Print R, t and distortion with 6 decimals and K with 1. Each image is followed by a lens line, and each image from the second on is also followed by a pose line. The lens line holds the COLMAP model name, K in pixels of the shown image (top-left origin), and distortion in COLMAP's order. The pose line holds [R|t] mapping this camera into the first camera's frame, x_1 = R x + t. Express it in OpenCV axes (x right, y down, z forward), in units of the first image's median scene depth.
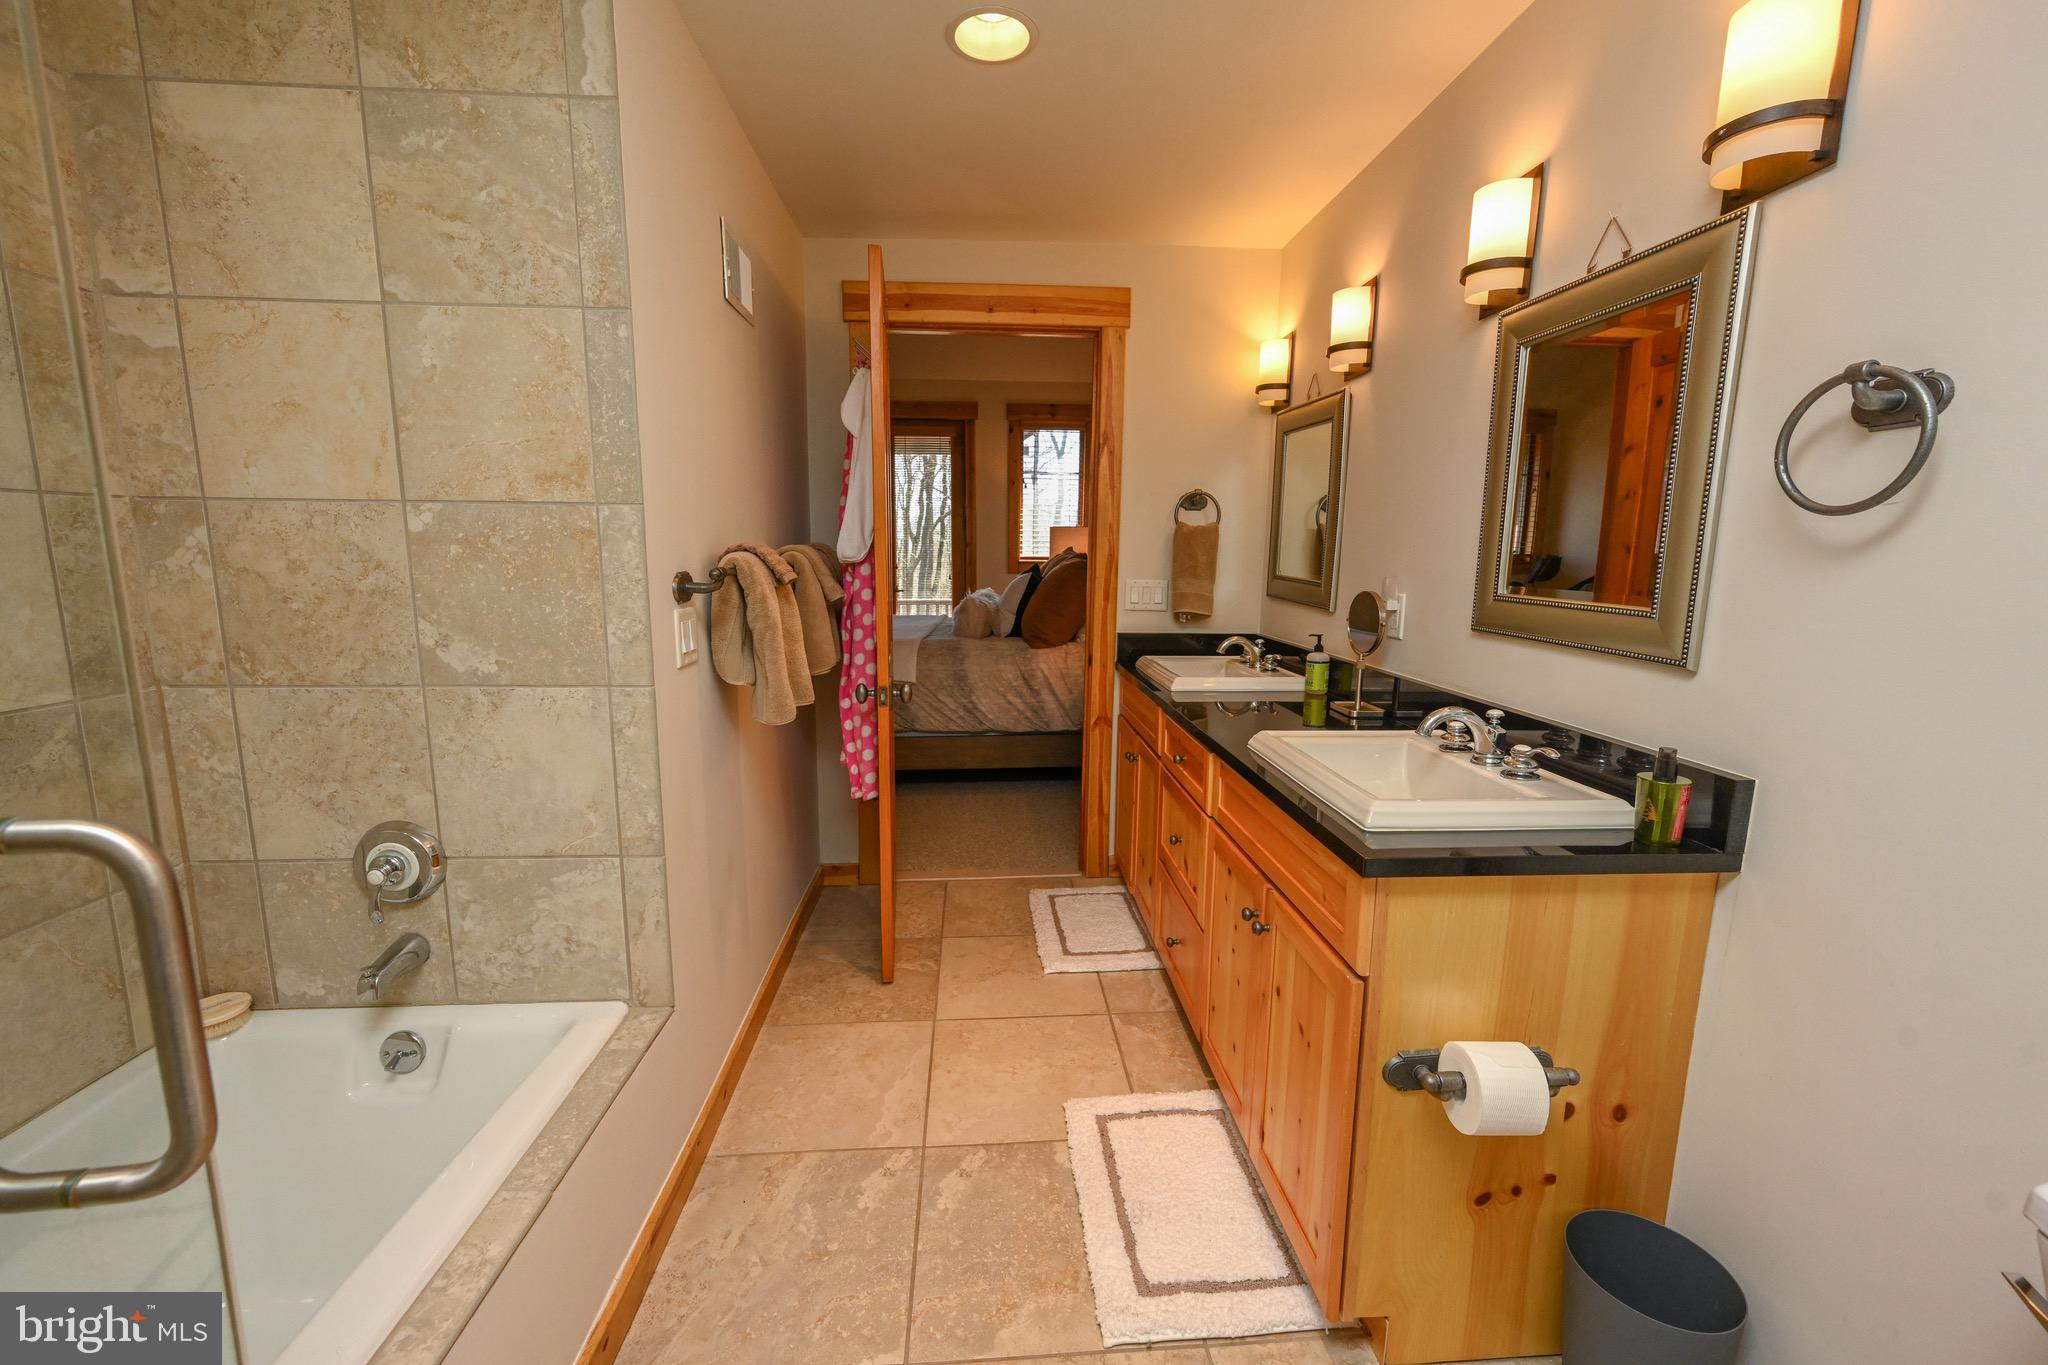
lens RADIAL K [[832.6, 0, 1027.5], [0, 832.6, 683.8], [0, 0, 1]] dist [-0.001613, -0.000747]
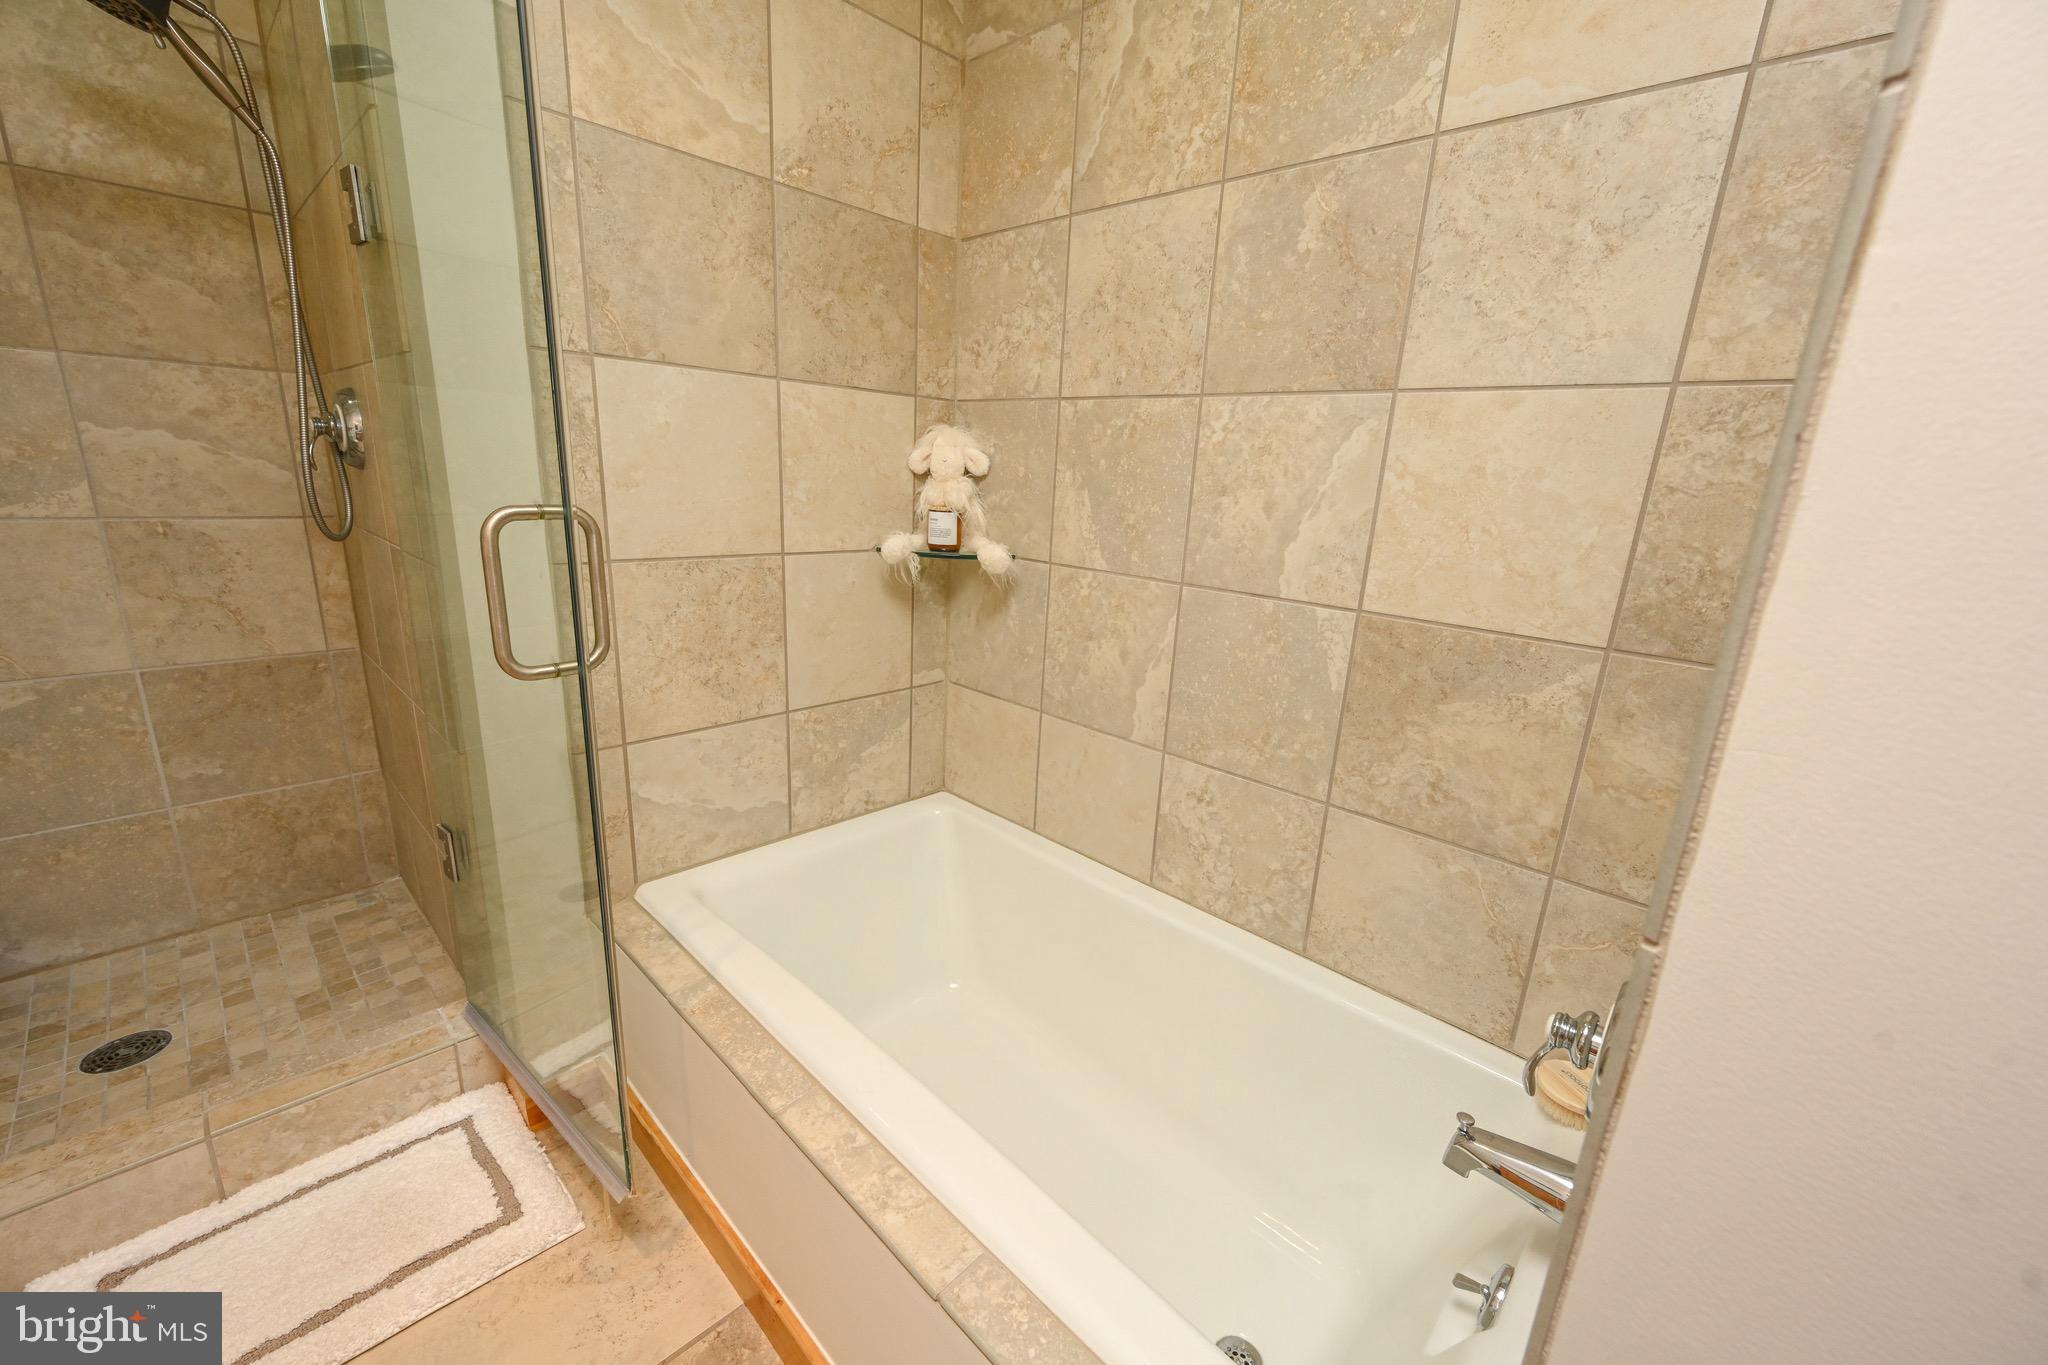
lens RADIAL K [[832.6, 0, 1058.2], [0, 832.6, 693.8], [0, 0, 1]] dist [-0.001613, -0.000747]
pose [[-0.731480, 0.129790, -0.669396, -0.159803], [-0.169496, 0.916292, 0.362877, -0.114656], [0.660460, 0.378897, -0.648251, 0.942308]]
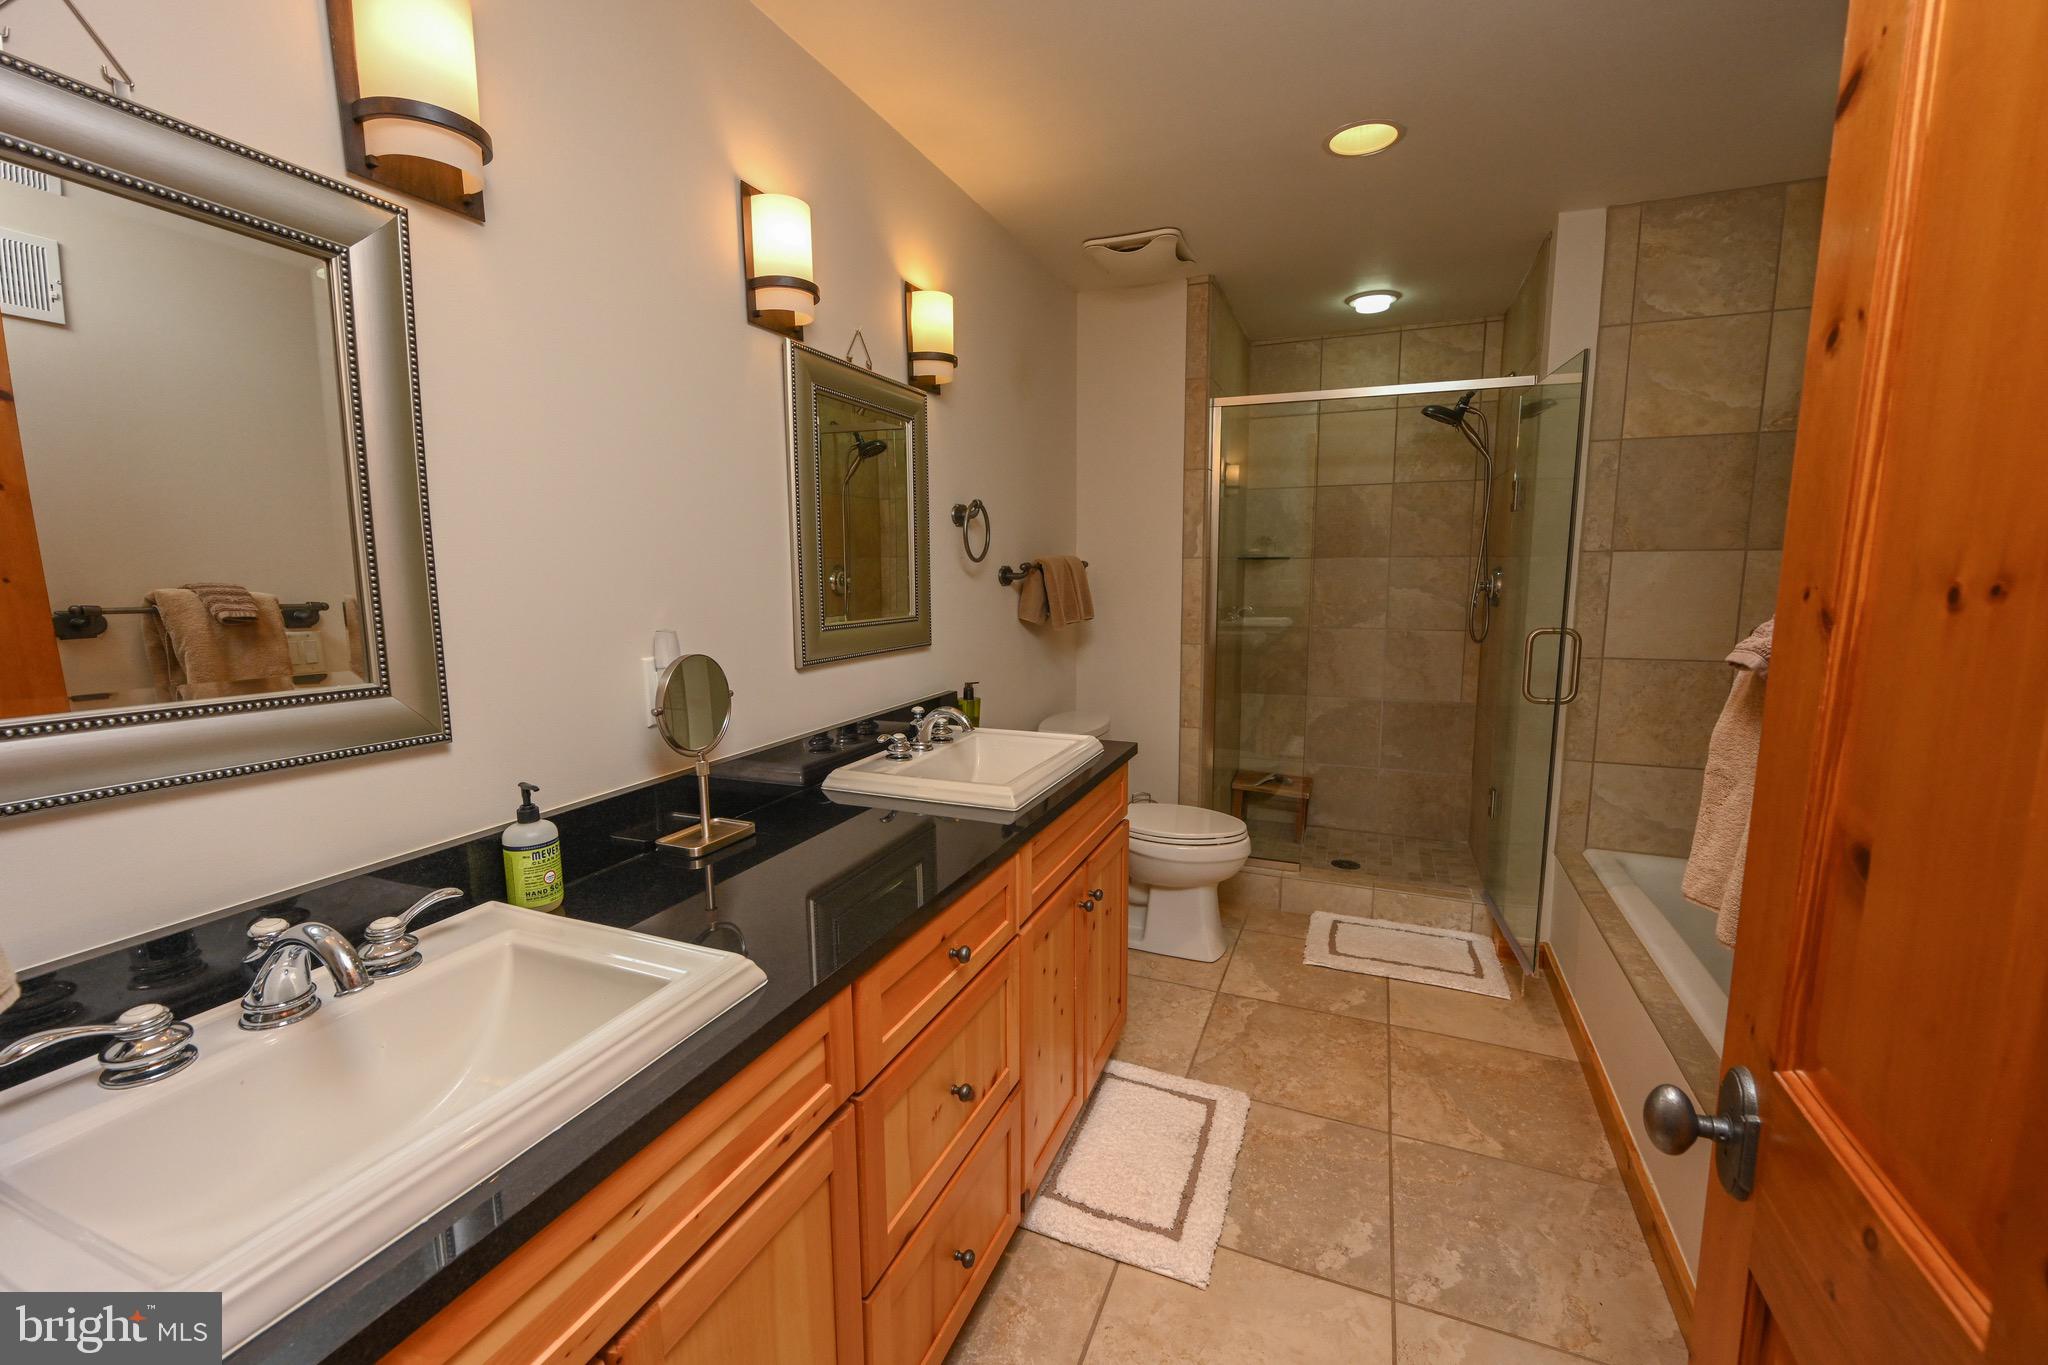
lens RADIAL K [[832.6, 0, 1026.8], [0, 832.6, 675.8], [0, 0, 1]] dist [-0.001613, -0.000747]
pose [[-0.895933, -0.065763, 0.439294, -0.131557], [0.067672, 0.957227, 0.281314, -0.333209], [-0.439004, 0.281766, -0.853161, 1.855180]]
